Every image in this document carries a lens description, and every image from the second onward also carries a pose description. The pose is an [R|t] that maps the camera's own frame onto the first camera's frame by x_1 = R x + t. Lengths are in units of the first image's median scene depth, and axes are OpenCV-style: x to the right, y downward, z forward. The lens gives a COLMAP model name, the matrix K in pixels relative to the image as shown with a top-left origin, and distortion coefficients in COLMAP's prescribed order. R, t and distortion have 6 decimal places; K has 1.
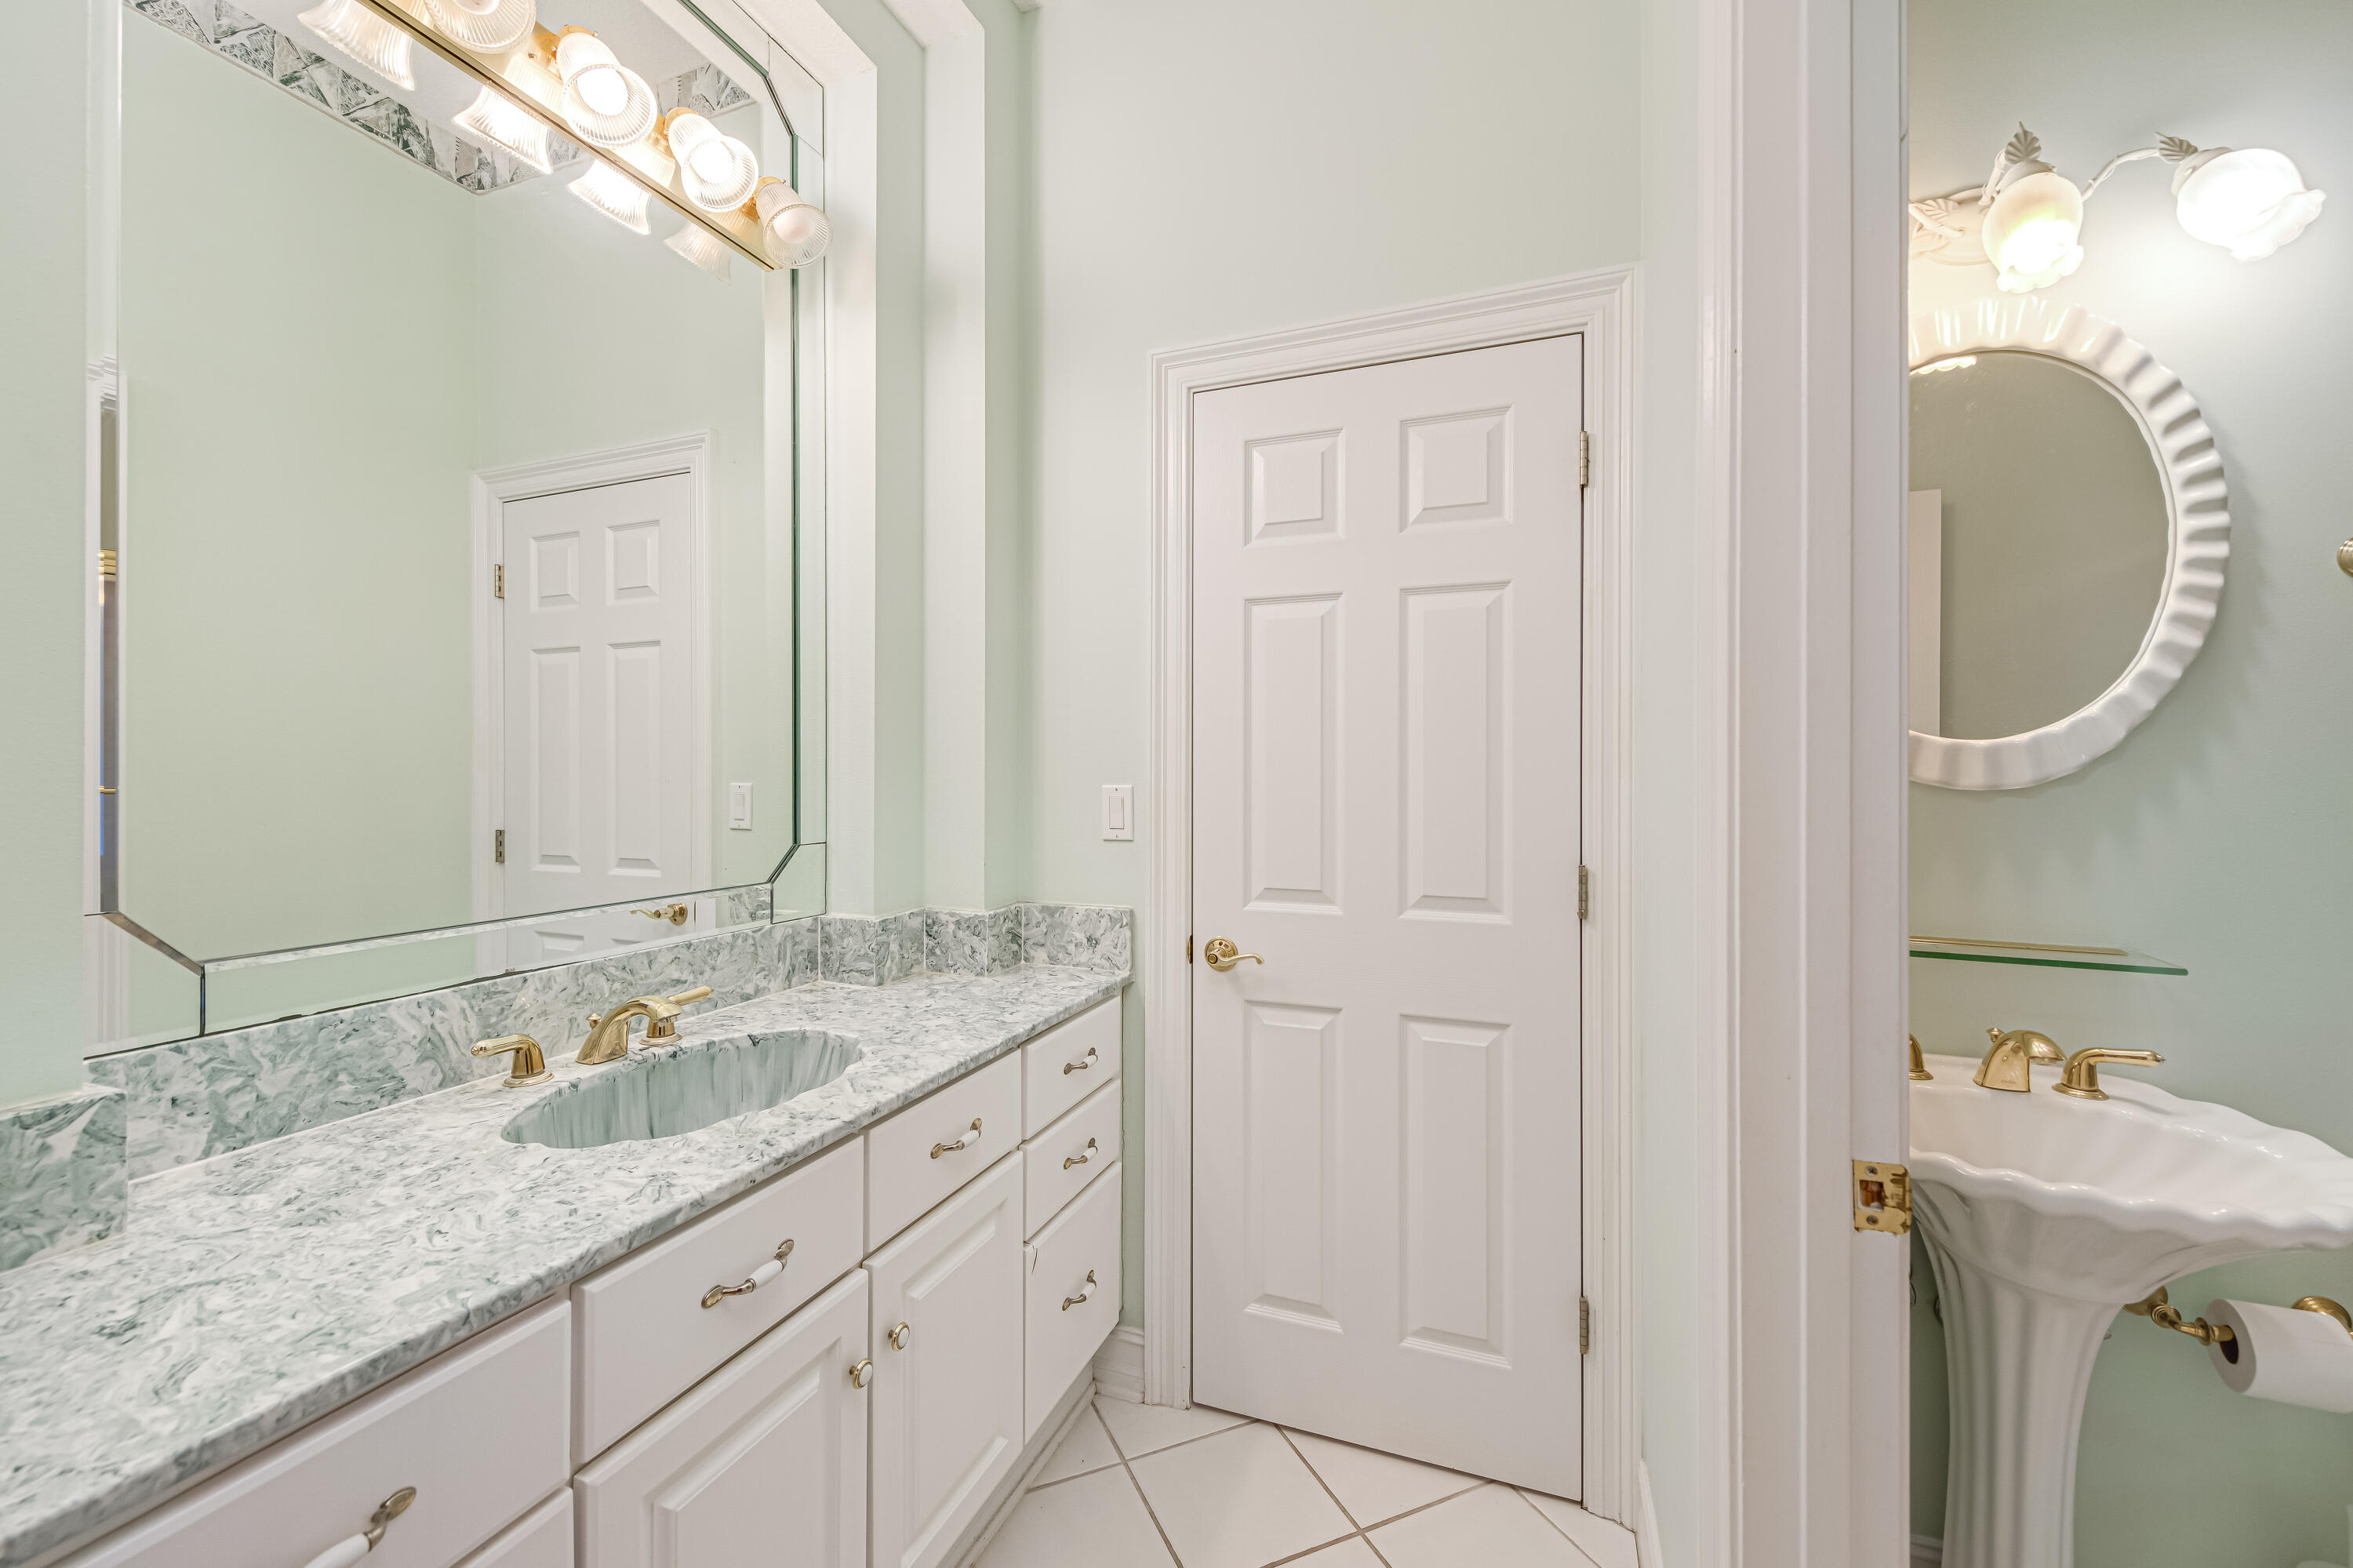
lens RADIAL K [[925.8, 0, 1180.3], [0, 925.8, 769.1], [0, 0, 1]] dist [0.000366, 0.000125]
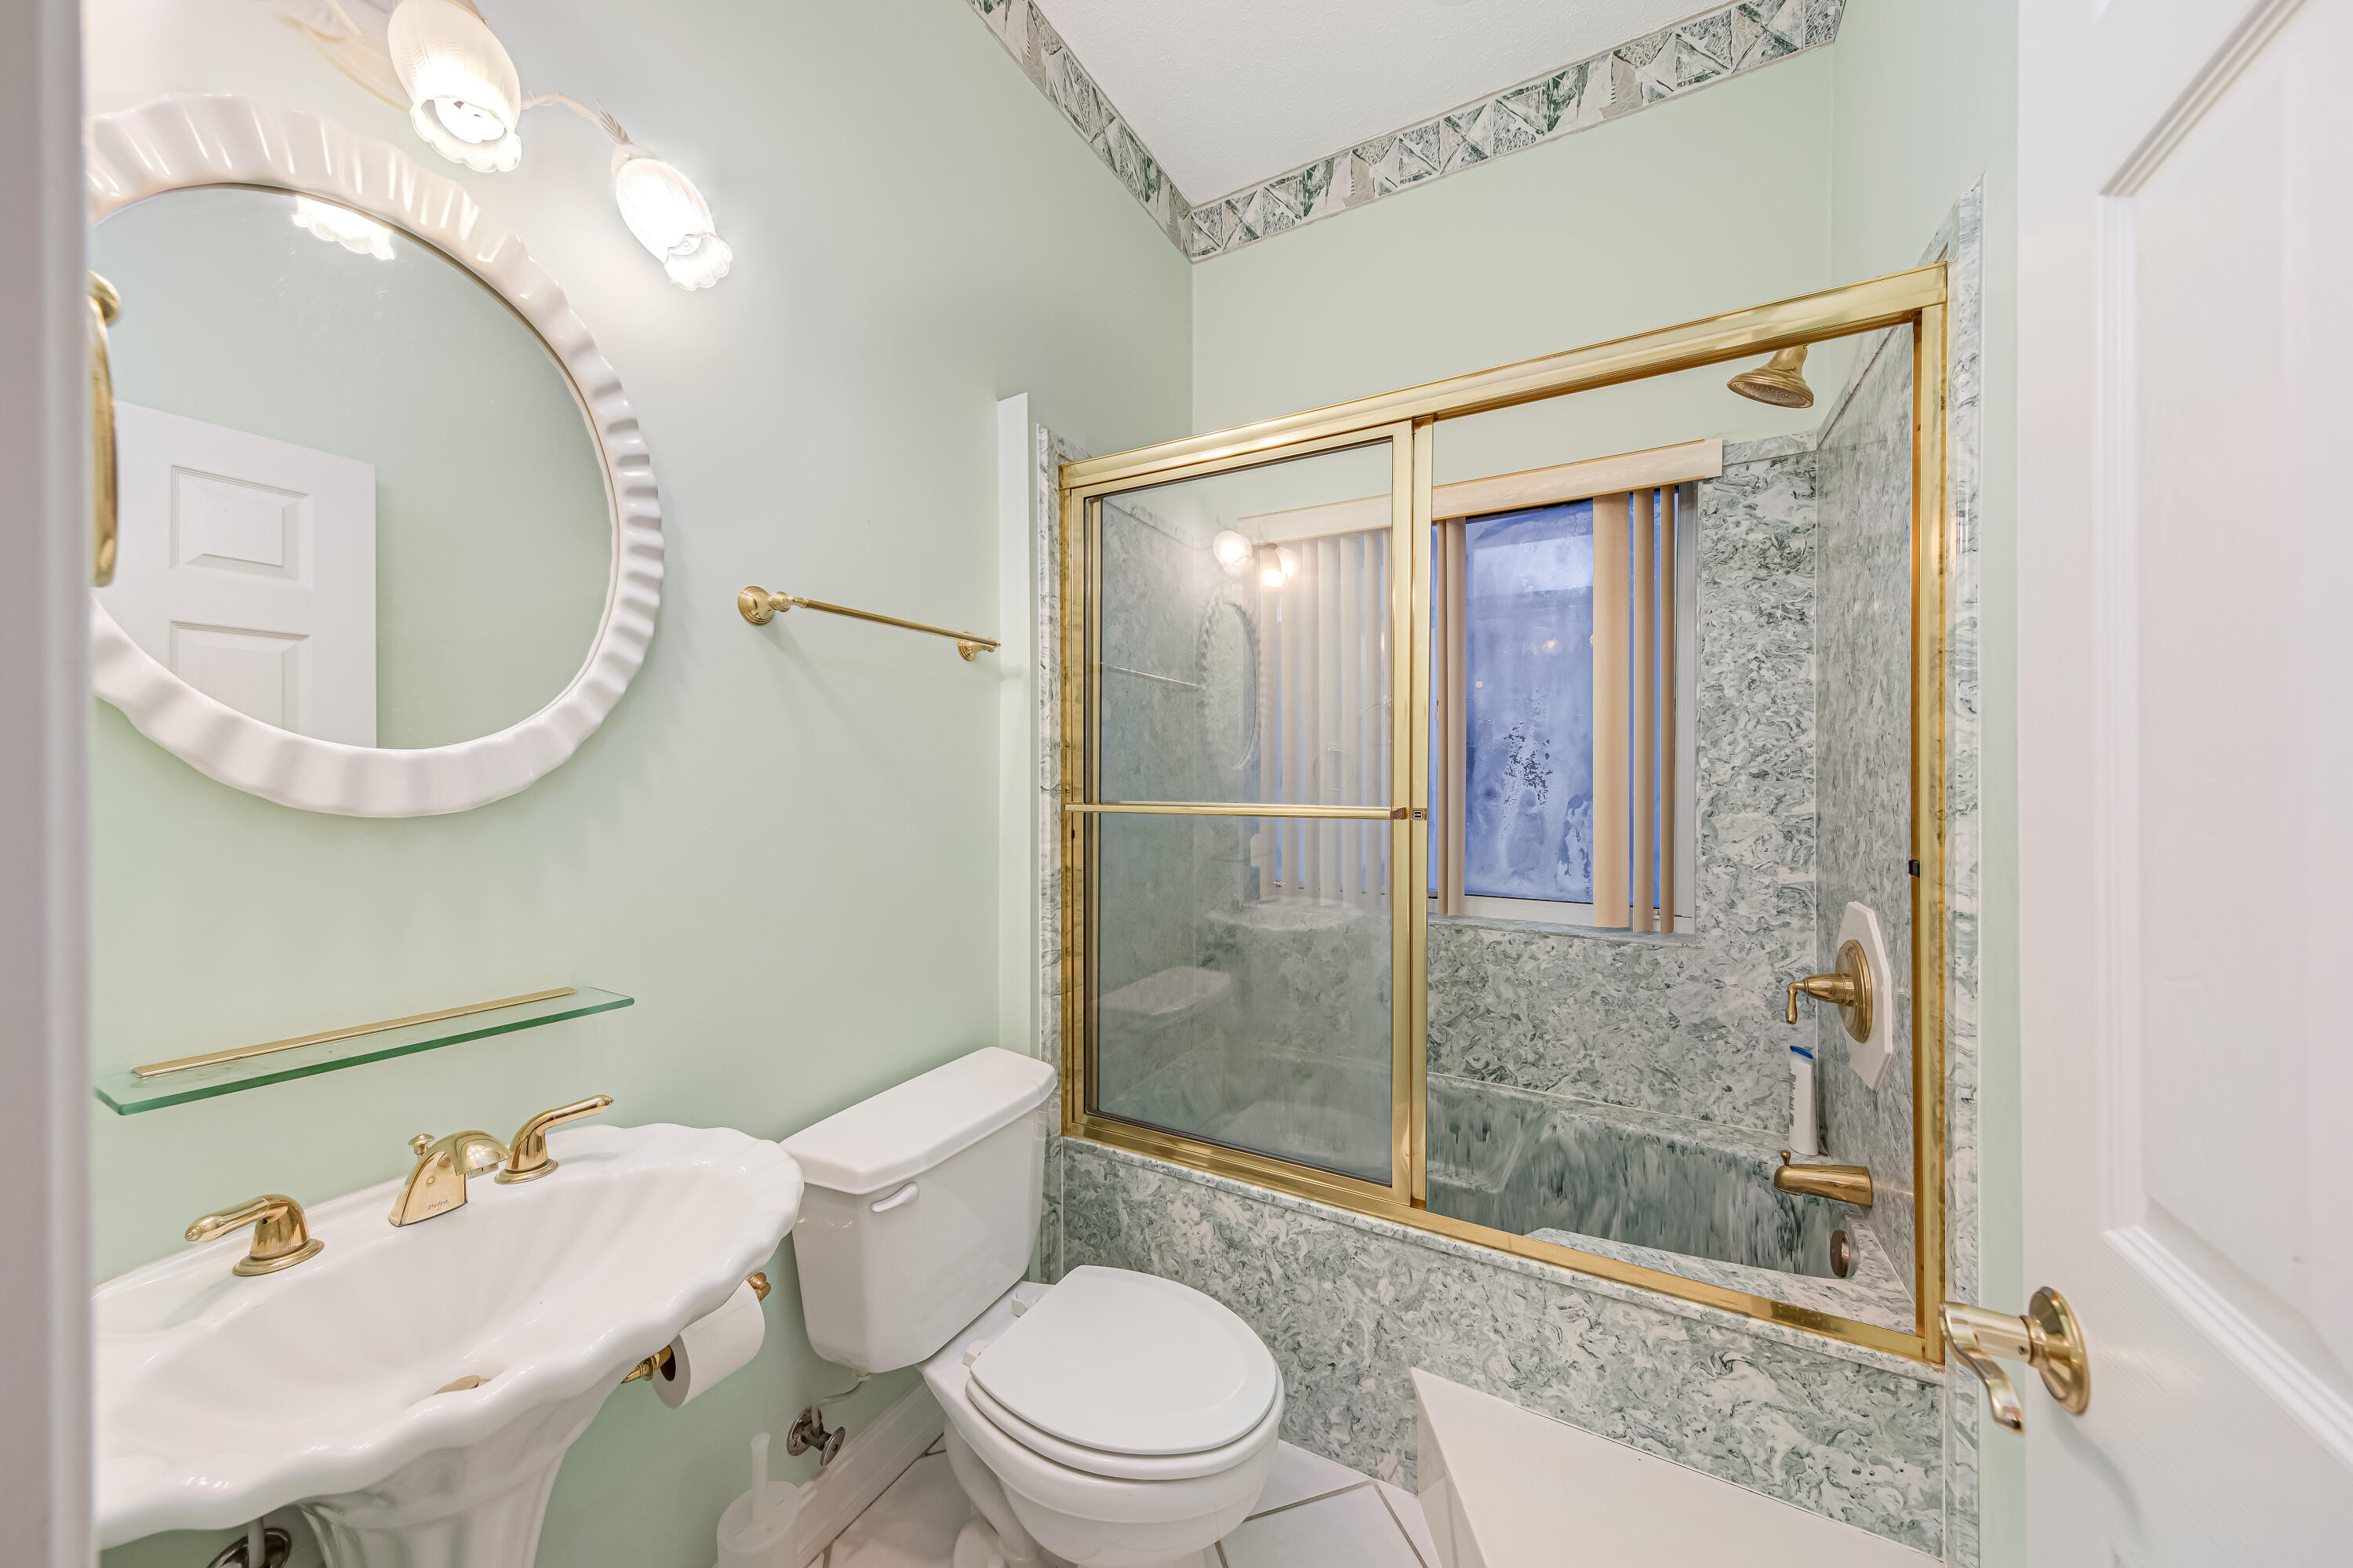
lens RADIAL K [[796.8, 0, 1181.6], [0, 796.8, 781.3], [0, 0, 1]] dist [0.009398, -0.000151]
pose [[0.128890, -0.001609, 0.991658, 0.327096], [0.007223, 0.999974, 0.000684, -0.002012], [-0.991633, 0.007074, 0.128898, 0.317404]]
